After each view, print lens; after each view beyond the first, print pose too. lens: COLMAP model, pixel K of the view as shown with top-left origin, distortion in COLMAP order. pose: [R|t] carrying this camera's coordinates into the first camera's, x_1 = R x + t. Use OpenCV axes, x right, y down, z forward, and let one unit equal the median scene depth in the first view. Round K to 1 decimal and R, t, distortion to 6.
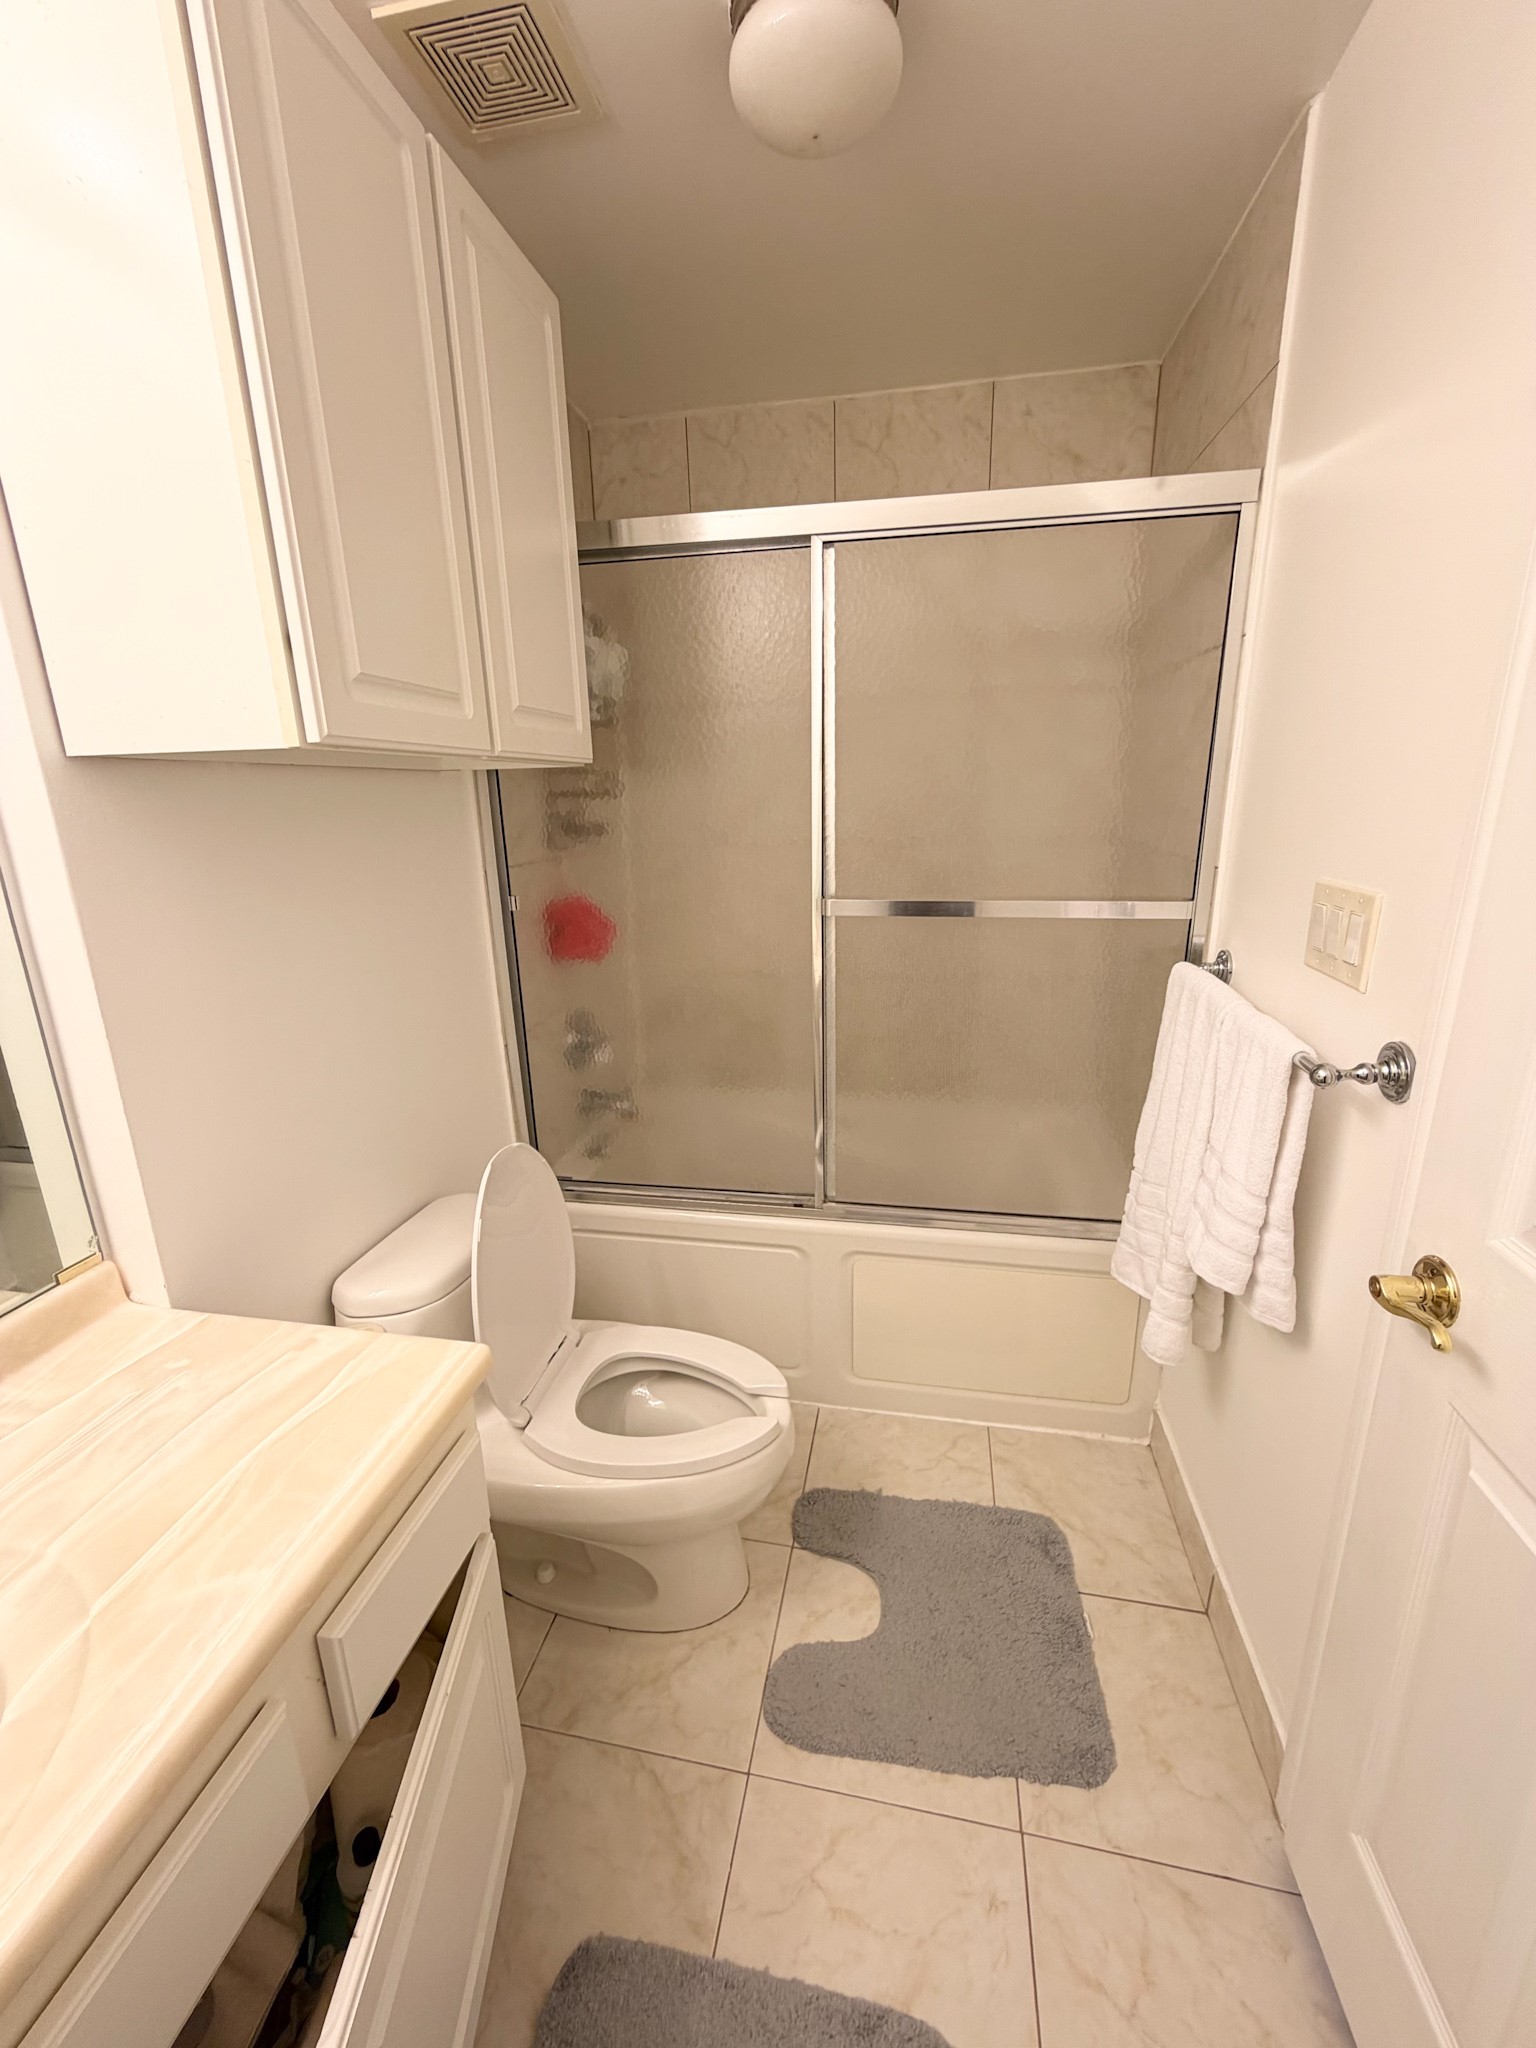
lens RADIAL K [[823.3, 0, 766.0], [0, 823.3, 1018.9], [0, 0, 1]] dist [0.000062, 0.000258]
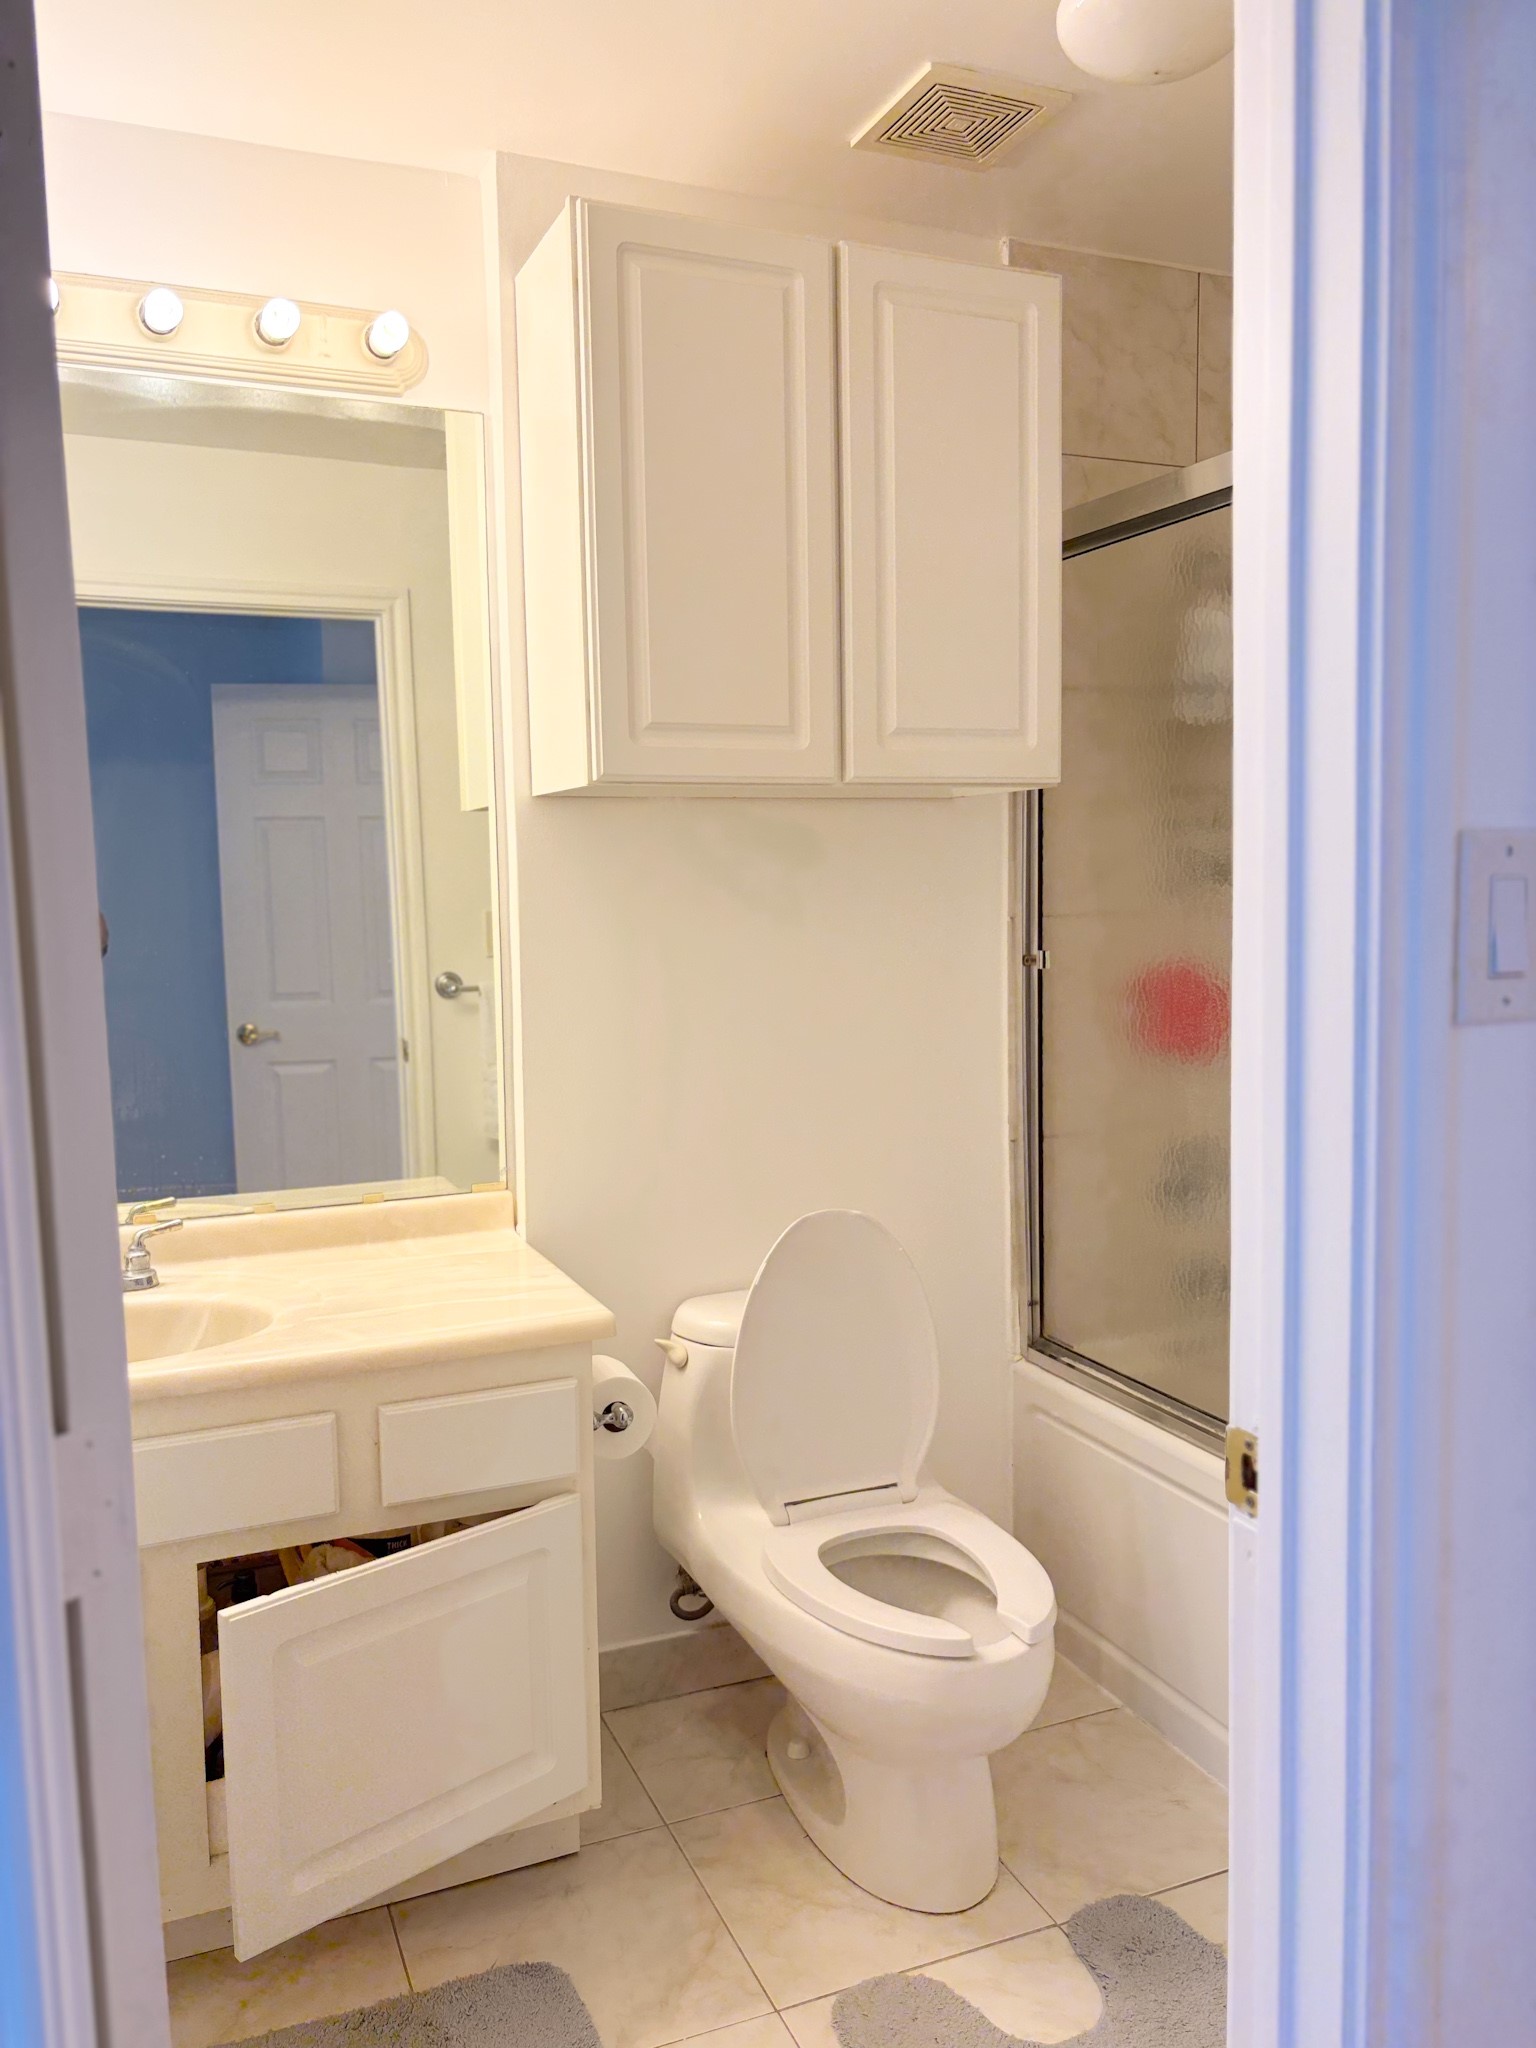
lens RADIAL K [[1550.9, 0, 767.2], [0, 1550.9, 1026.6], [0, 0, 1]] dist [0.033826, -0.040190]
pose [[0.557487, 0.091057, -0.825177, 1.080830], [-0.215793, 0.975695, -0.038122, 0.046994], [0.801650, 0.199320, 0.563586, -0.044181]]
